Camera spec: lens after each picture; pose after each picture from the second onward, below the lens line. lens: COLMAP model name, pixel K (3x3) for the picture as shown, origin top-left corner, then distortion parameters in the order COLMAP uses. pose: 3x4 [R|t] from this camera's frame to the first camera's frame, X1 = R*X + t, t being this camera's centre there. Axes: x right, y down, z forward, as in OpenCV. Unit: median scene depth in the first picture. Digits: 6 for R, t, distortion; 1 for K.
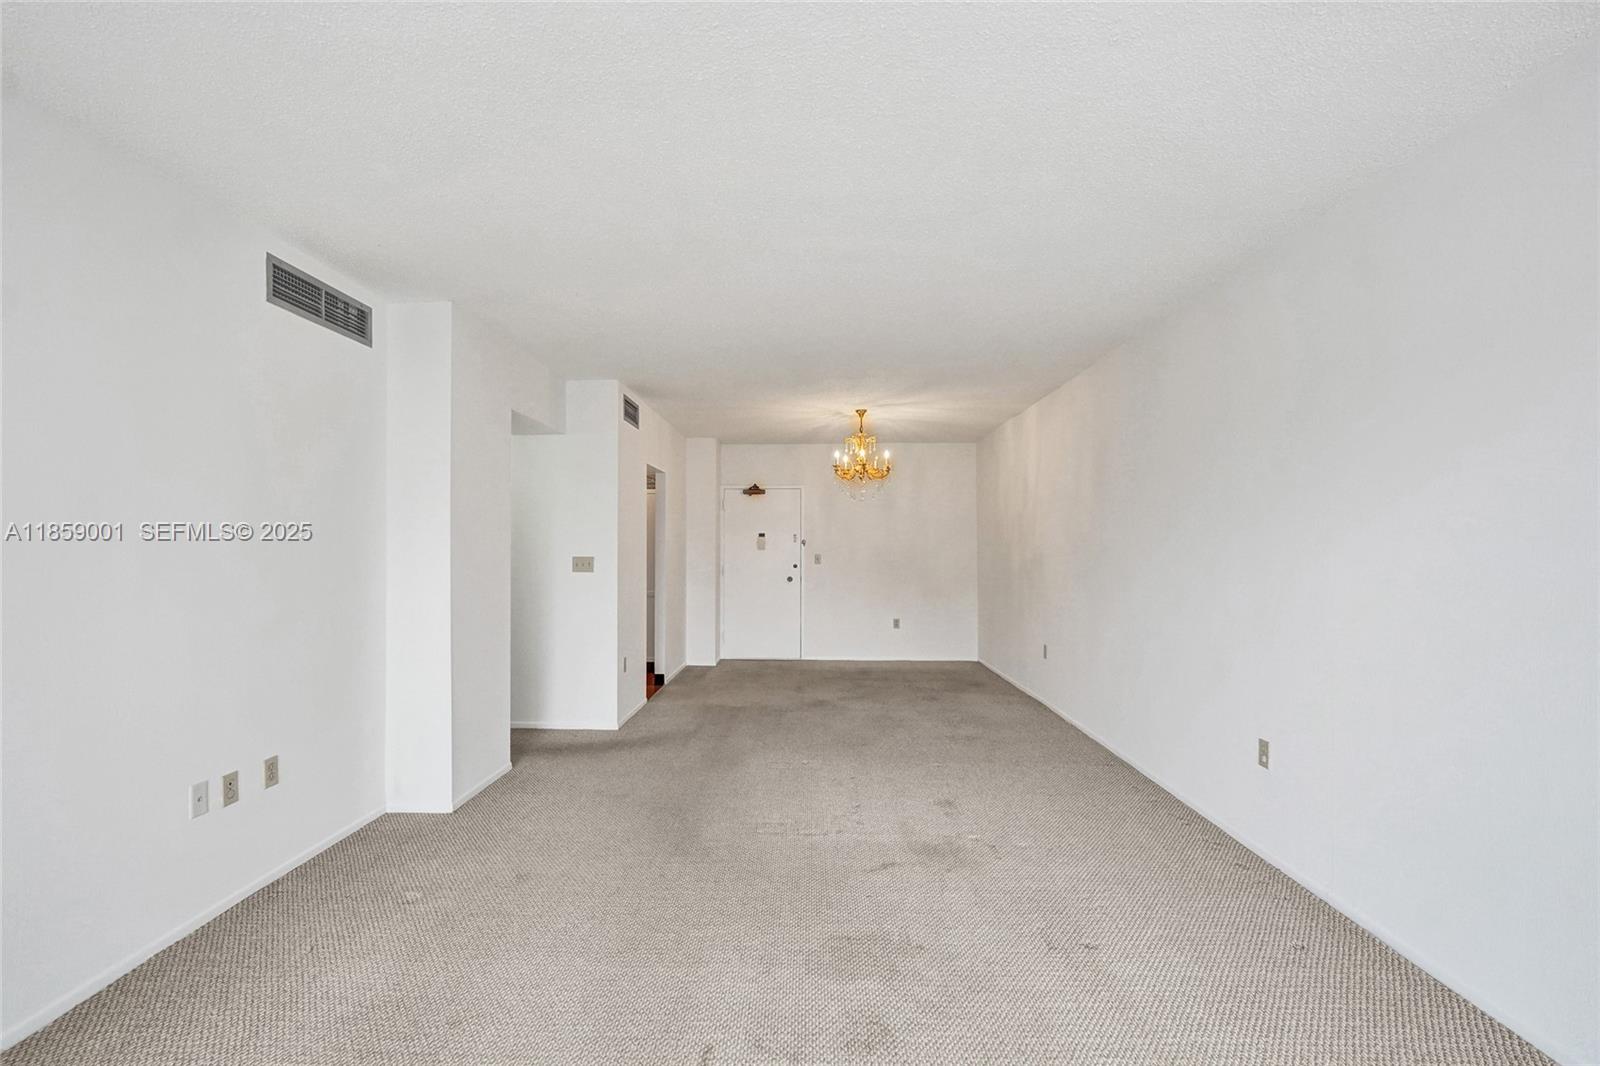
lens RADIAL K [[670.5, 0, 776.9], [0, 670.5, 547.2], [0, 0, 1]] dist [-0.002461, -0.000249]
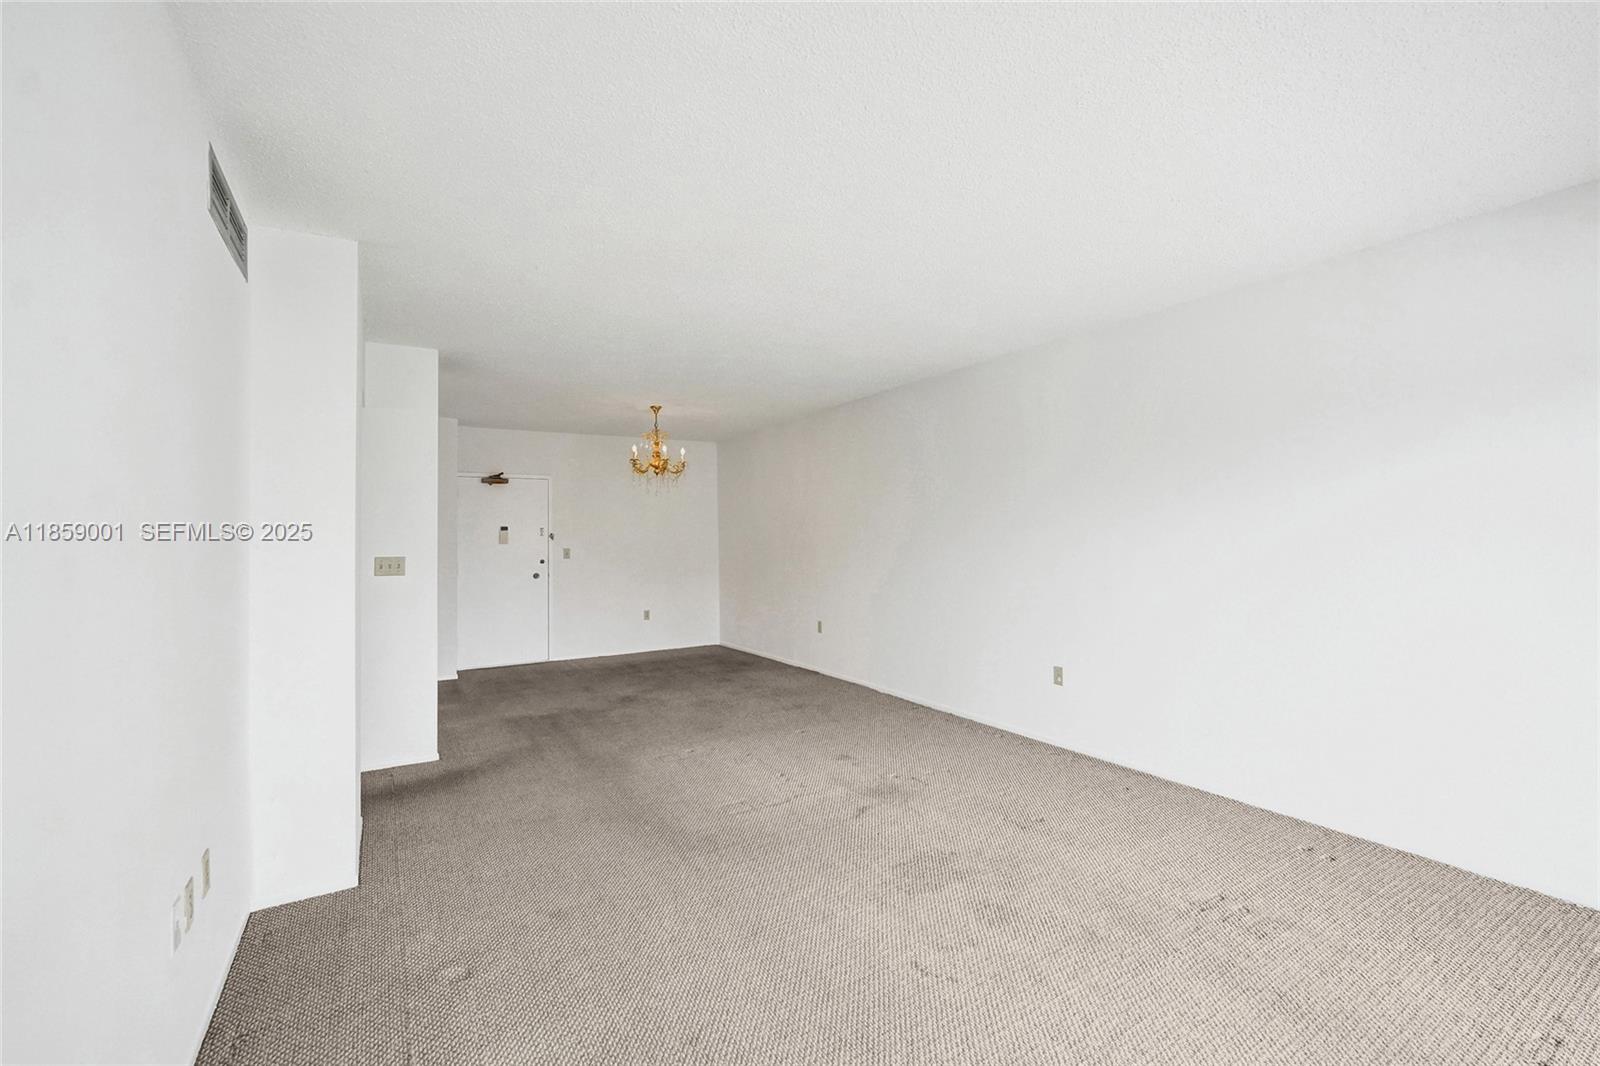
lens RADIAL K [[678.4, 0, 784.6], [0, 678.4, 523.7], [0, 0, 1]] dist [-0.000125, 0.000031]
pose [[0.839034, -0.000963, 0.544079, -0.354531], [0.012853, 0.999754, -0.018051, -0.005774], [-0.543928, 0.022138, 0.838840, 0.035585]]
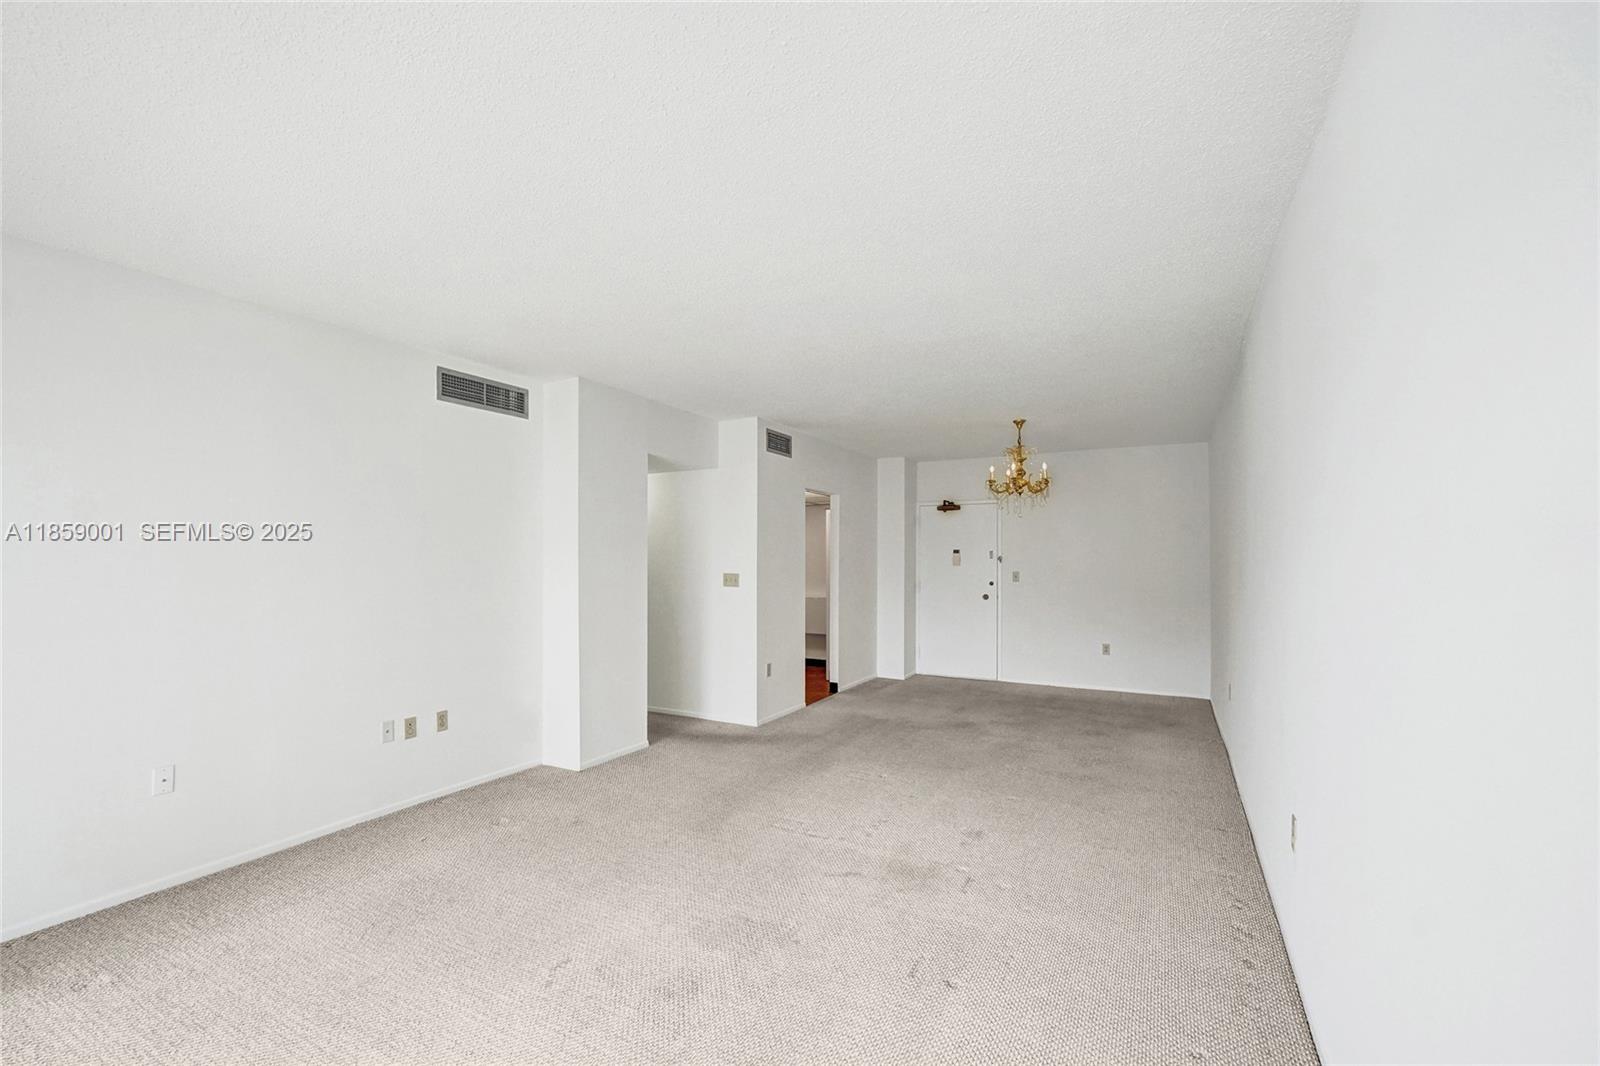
lens RADIAL K [[665.5, 0, 783.1], [0, 665.5, 563.2], [0, 0, 1]] dist [-0.000281, -0.000018]
pose [[0.898482, 0.003708, -0.438995, 0.310301], [-0.001482, 0.999984, 0.005412, -0.010251], [0.439008, -0.004212, 0.898473, 0.011704]]
